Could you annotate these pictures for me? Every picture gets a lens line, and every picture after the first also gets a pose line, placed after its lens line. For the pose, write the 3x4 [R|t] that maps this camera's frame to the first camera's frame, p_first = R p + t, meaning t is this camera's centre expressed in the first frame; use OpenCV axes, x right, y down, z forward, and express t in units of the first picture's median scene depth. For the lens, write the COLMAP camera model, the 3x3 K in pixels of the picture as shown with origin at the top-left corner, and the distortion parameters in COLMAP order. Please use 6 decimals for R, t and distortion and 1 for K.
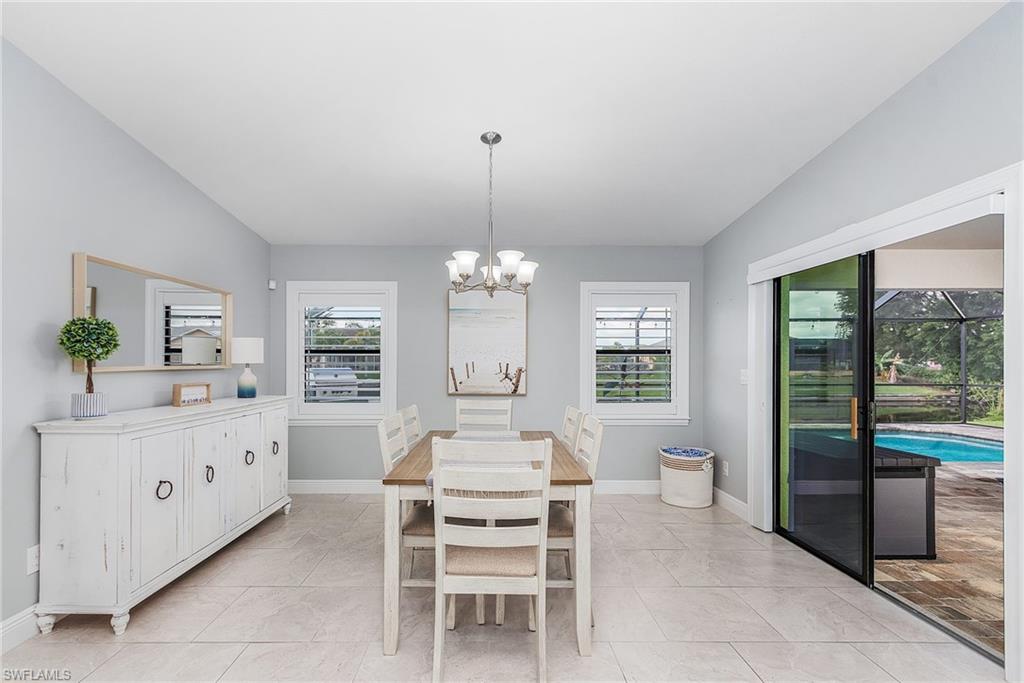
lens RADIAL K [[475.1, 0, 484.5], [0, 475.1, 367.2], [0, 0, 1]] dist [0.001742, 0.000382]
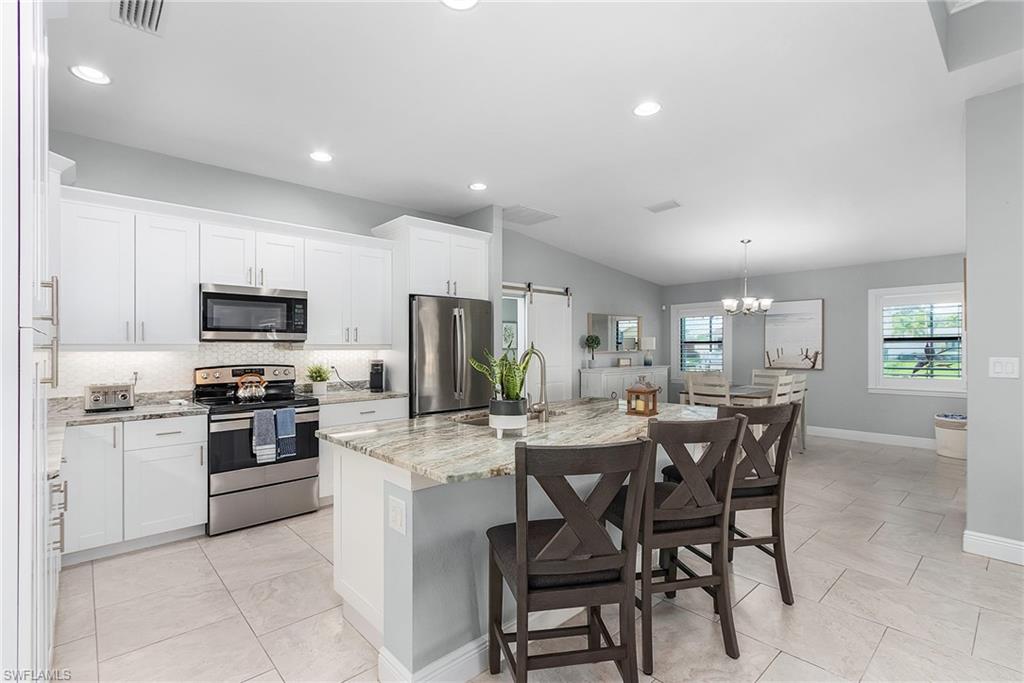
lens RADIAL K [[469.5, 0, 510.9], [0, 469.5, 361.6], [0, 0, 1]] dist [0.001765, 0.000227]
pose [[0.677888, 0.014842, -0.735015, 0.532451], [0.001106, 0.999774, 0.021209, 0.000990], [0.735164, -0.015190, 0.677719, -0.739452]]
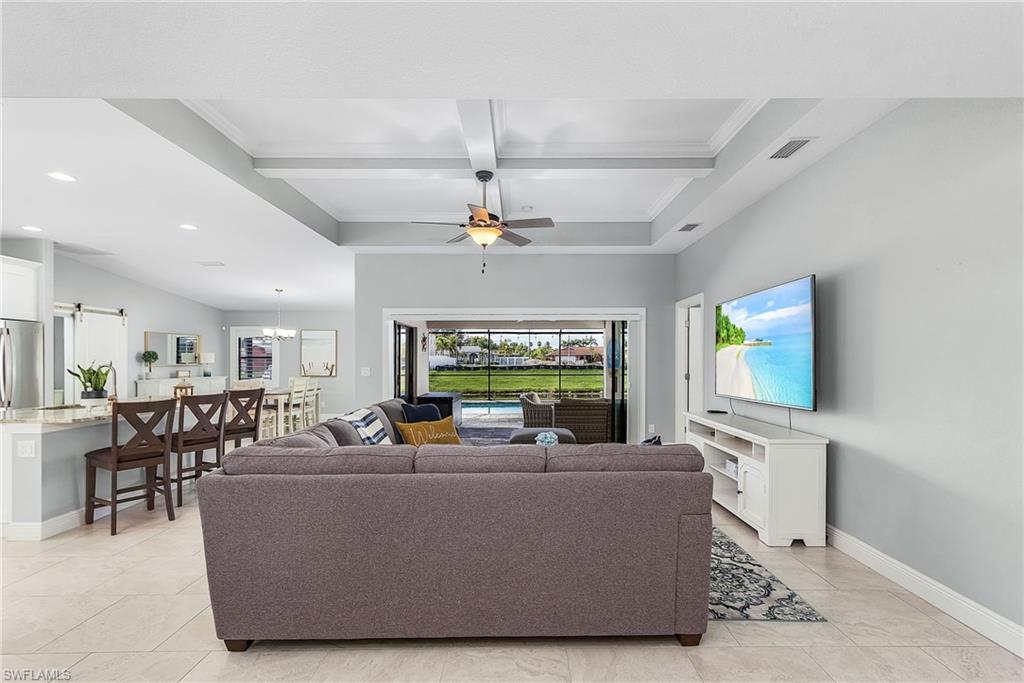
lens RADIAL K [[469.5, 0, 510.9], [0, 469.5, 361.6], [0, 0, 1]] dist [0.001765, 0.000227]
pose [[0.999994, -0.003524, 0.000540, 0.974019], [0.003526, 0.999988, -0.003541, -0.001282], [-0.000528, 0.003543, 0.999994, -1.314026]]
